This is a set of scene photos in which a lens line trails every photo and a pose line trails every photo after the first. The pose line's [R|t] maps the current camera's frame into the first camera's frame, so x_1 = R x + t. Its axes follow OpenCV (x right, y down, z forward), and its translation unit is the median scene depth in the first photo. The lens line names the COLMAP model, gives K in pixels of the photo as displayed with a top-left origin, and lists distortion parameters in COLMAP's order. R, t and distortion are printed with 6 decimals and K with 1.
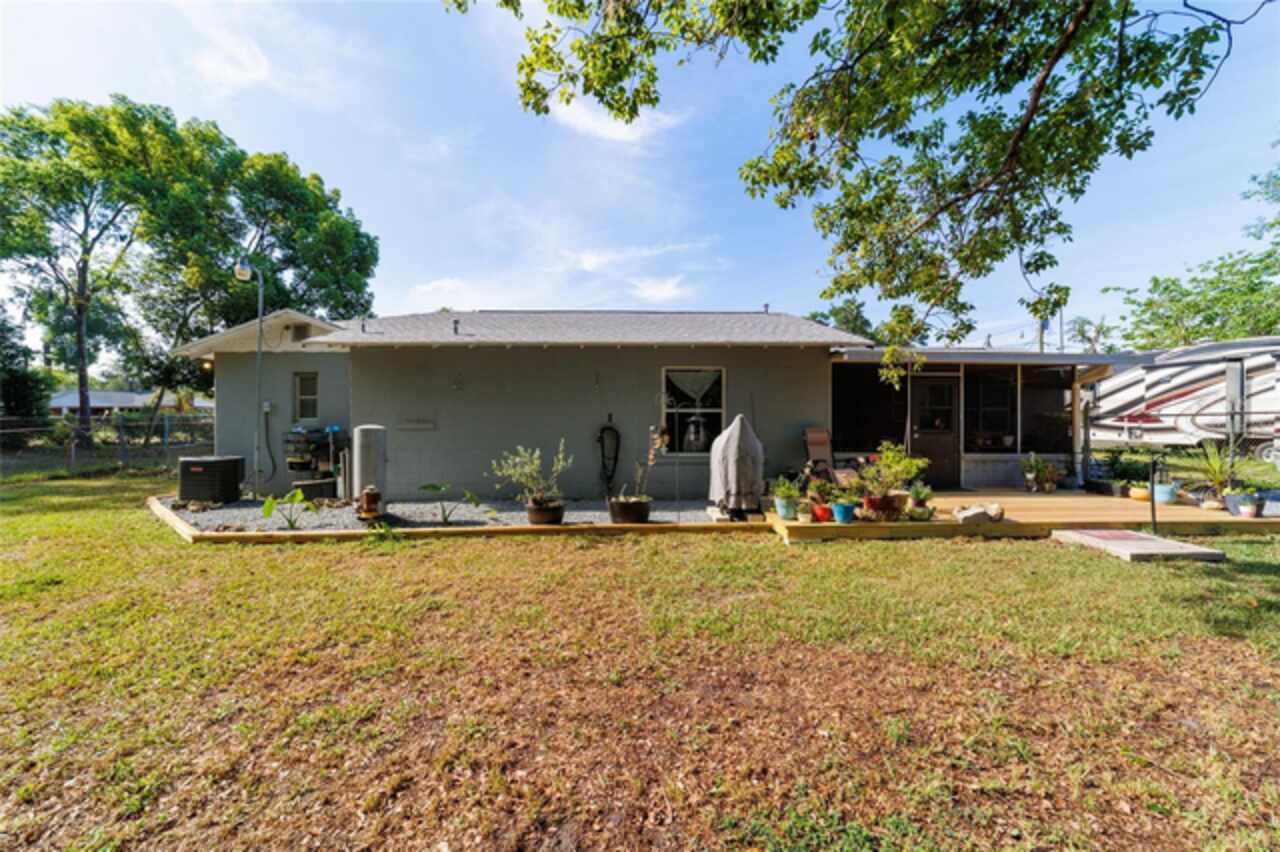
lens RADIAL K [[490.9, 0, 638.9], [0, 490.9, 422.4], [0, 0, 1]] dist [-0.014924, 0.001629]
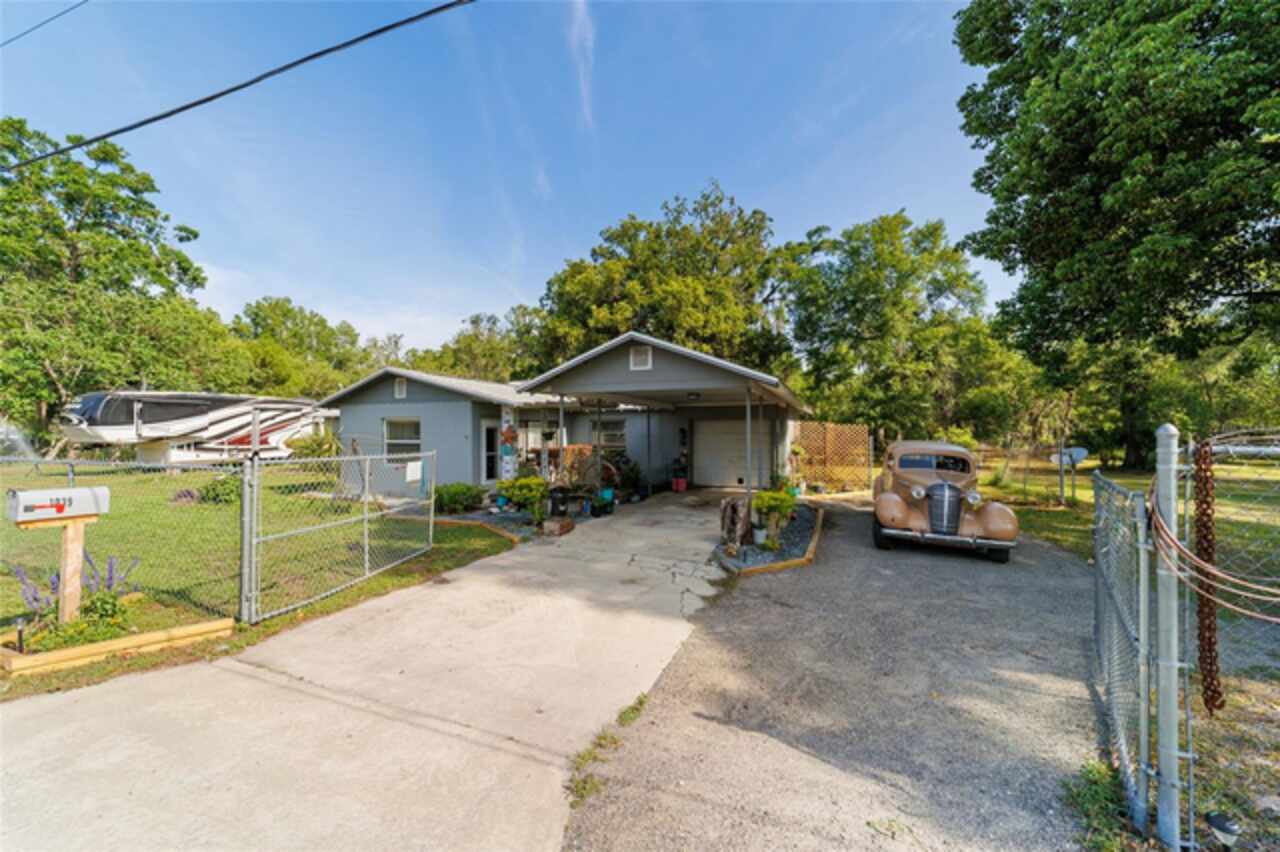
lens RADIAL K [[490.9, 0, 643.1], [0, 490.9, 428.0], [0, 0, 1]] dist [-0.014924, 0.001629]
pose [[-0.923035, 0.003088, 0.384703, -0.096844], [-0.003739, 0.999849, -0.016996, -0.004984], [-0.384697, -0.017126, -0.922884, 0.302042]]
